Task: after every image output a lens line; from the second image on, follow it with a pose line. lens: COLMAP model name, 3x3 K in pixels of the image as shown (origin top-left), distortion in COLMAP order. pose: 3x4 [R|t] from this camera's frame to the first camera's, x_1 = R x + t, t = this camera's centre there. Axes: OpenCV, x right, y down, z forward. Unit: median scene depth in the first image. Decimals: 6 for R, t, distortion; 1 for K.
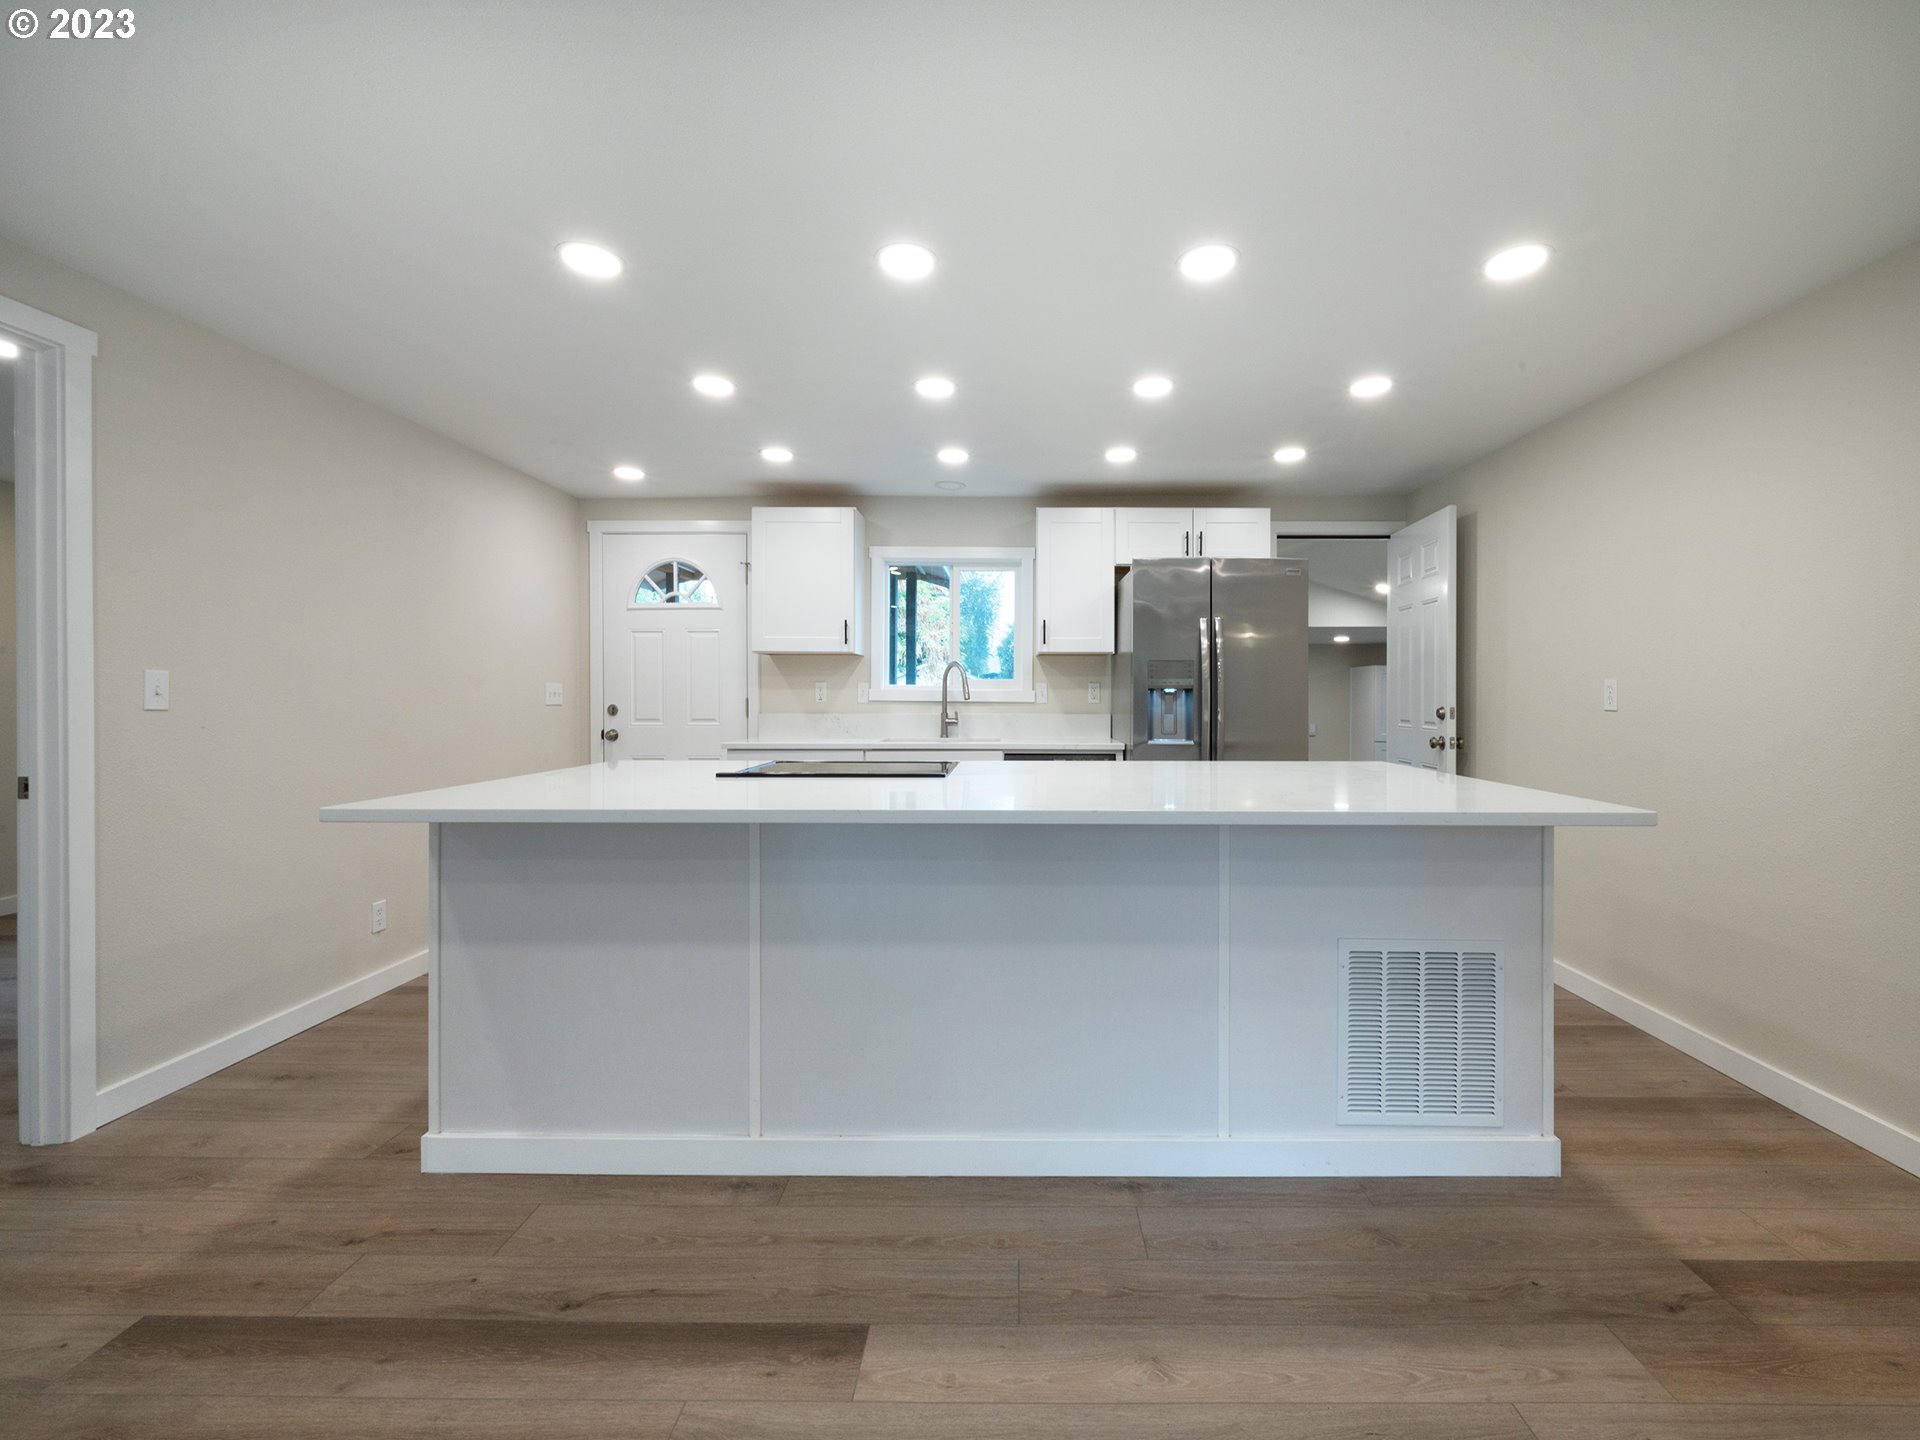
lens RADIAL K [[786.0, 0, 1011.3], [0, 786.0, 690.1], [0, 0, 1]] dist [-0.004383, 0.000926]
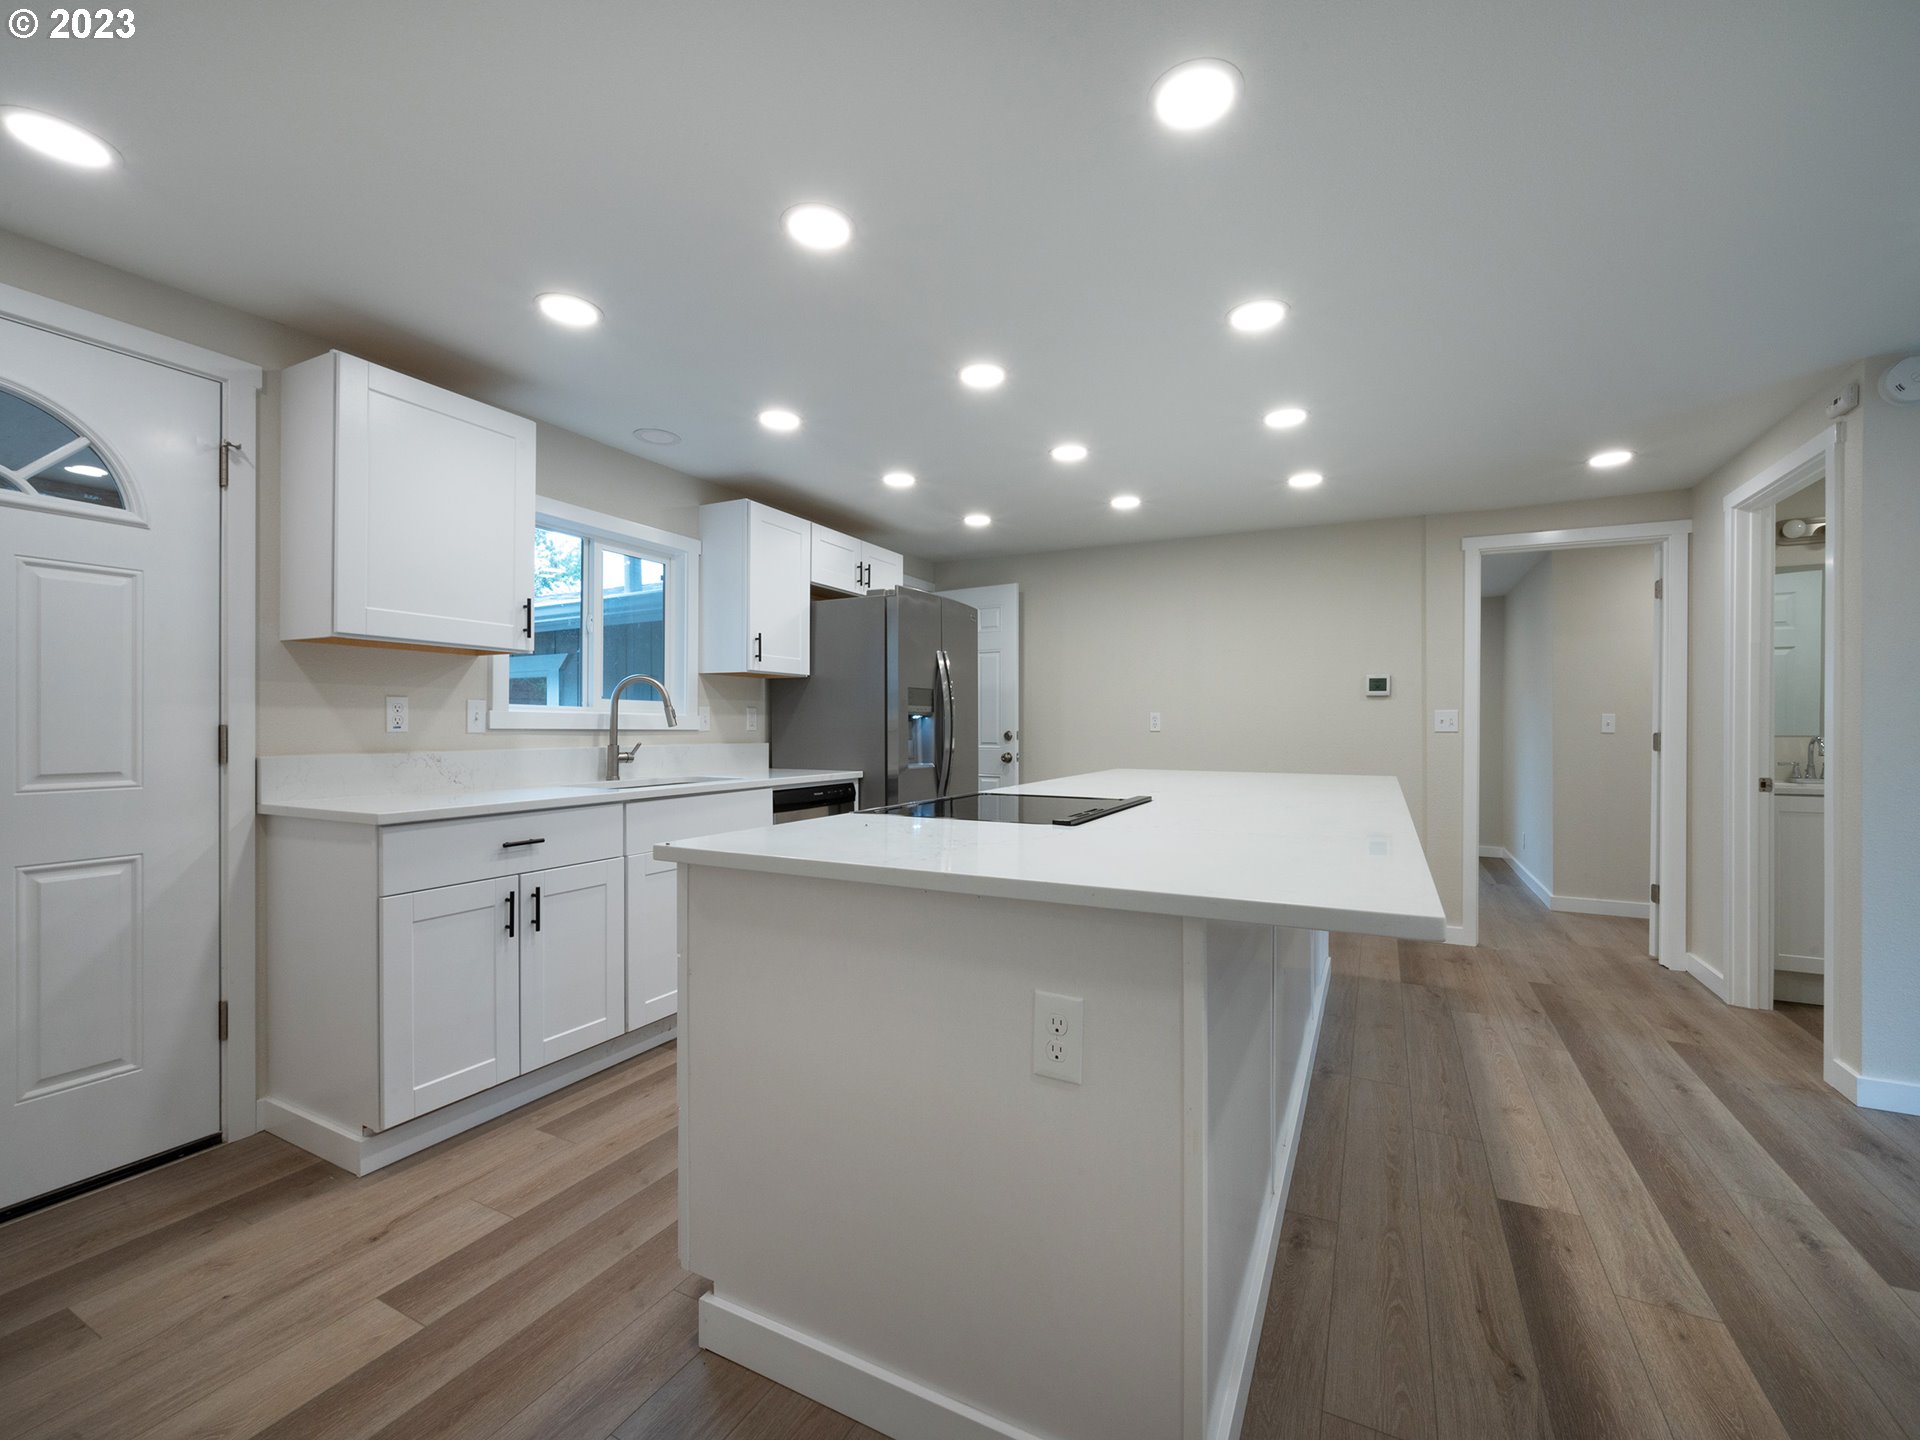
lens RADIAL K [[786.0, 0, 933.6], [0, 786.0, 729.2], [0, 0, 1]] dist [-0.004383, 0.000926]
pose [[0.462071, -0.003846, 0.886834, -0.704290], [-0.004557, 0.999967, 0.006711, 0.009696], [-0.886831, -0.007142, 0.462039, 0.492824]]
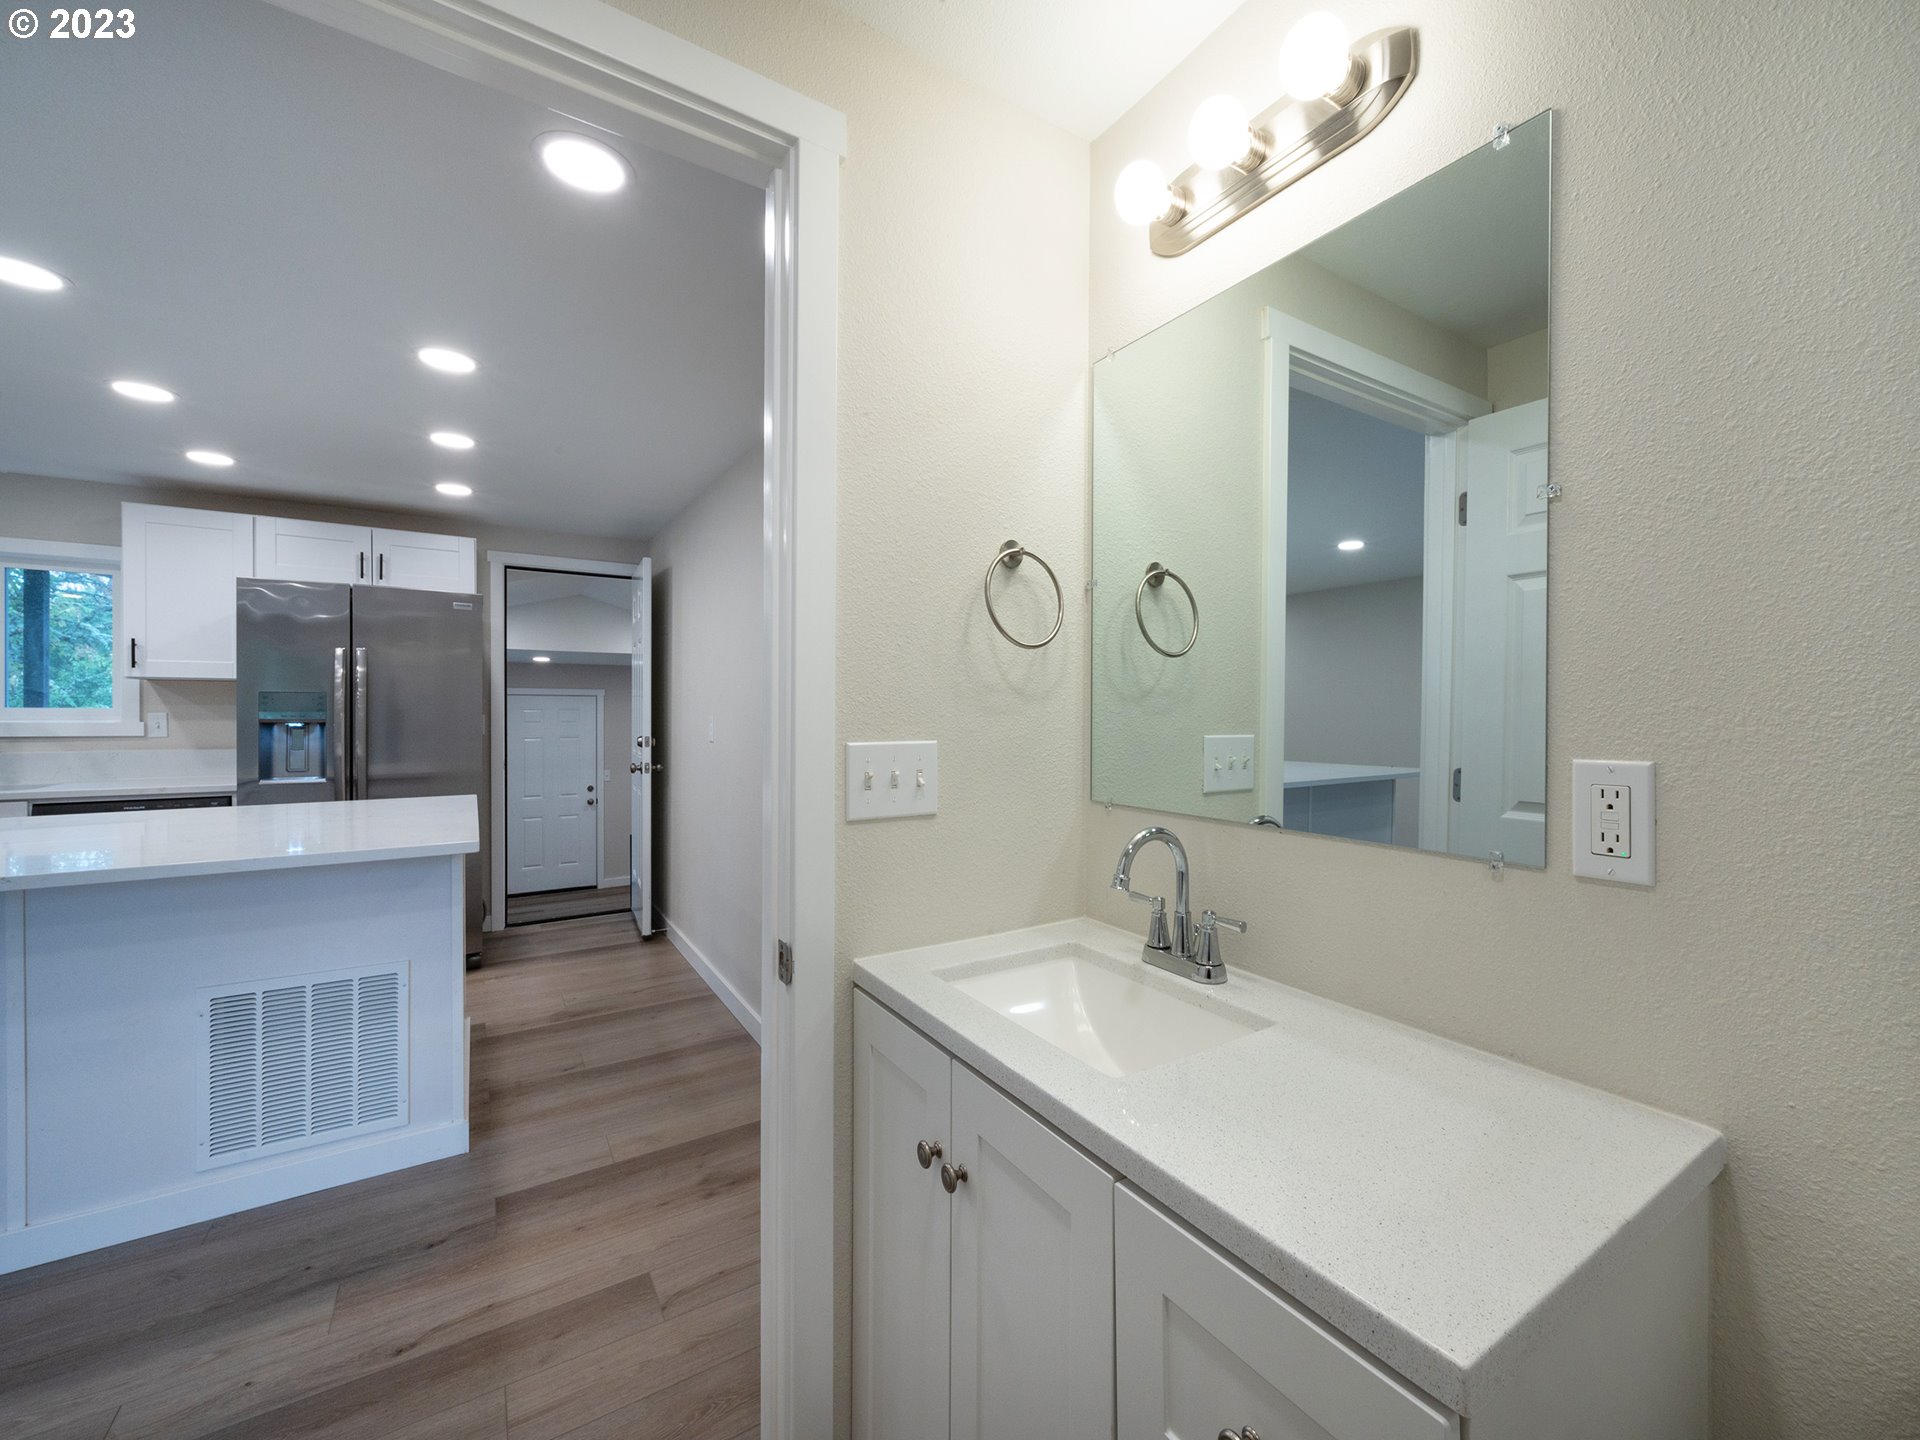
lens RADIAL K [[786.0, 0, 965.2], [0, 786.0, 699.6], [0, 0, 1]] dist [-0.004383, 0.000926]
pose [[0.824982, 0.009655, 0.565076, 0.330437], [-0.004429, 0.999934, -0.010619, -0.021400], [-0.565141, 0.006257, 0.824971, -0.192057]]
